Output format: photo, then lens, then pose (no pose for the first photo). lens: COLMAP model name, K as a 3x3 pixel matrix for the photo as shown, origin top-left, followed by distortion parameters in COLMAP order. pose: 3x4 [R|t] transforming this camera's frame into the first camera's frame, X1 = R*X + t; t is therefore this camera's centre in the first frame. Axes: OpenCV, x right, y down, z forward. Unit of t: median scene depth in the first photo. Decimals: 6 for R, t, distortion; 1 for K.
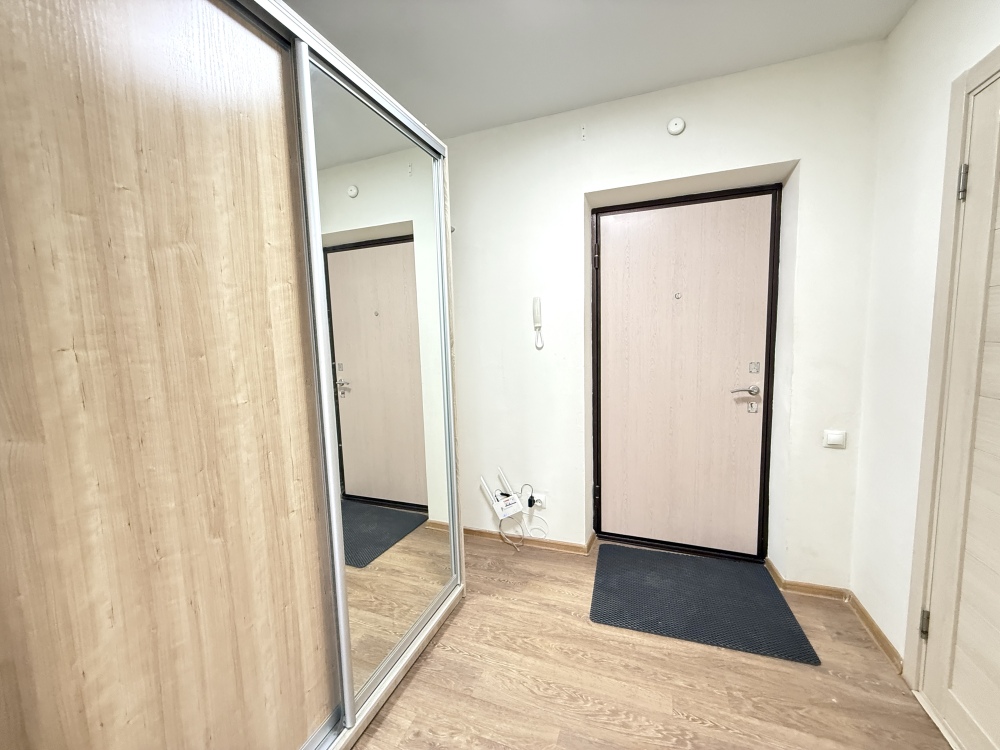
lens RADIAL K [[397.2, 0, 498.6], [0, 397.2, 375.5], [0, 0, 1]] dist [-0.001061, -0.000142]
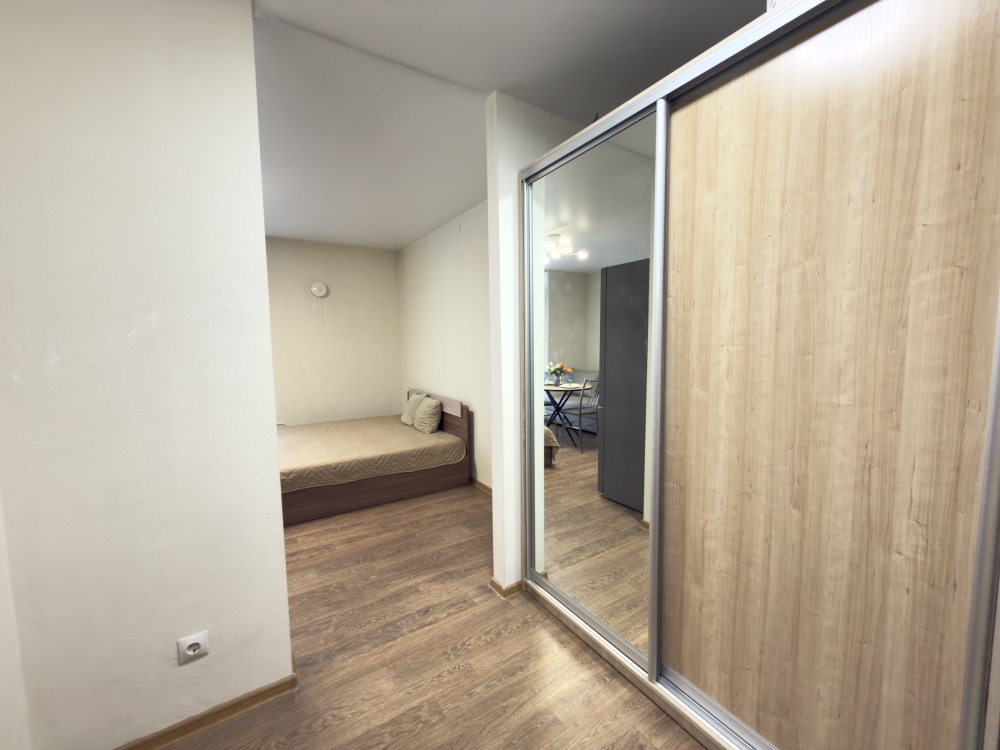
lens RADIAL K [[397.2, 0, 498.6], [0, 397.2, 375.5], [0, 0, 1]] dist [-0.001061, -0.000142]
pose [[-0.592992, 0.105388, -0.798282, 0.726515], [-0.054625, 0.983849, 0.170464, -0.137541], [0.803353, 0.144690, -0.577657, 0.944181]]
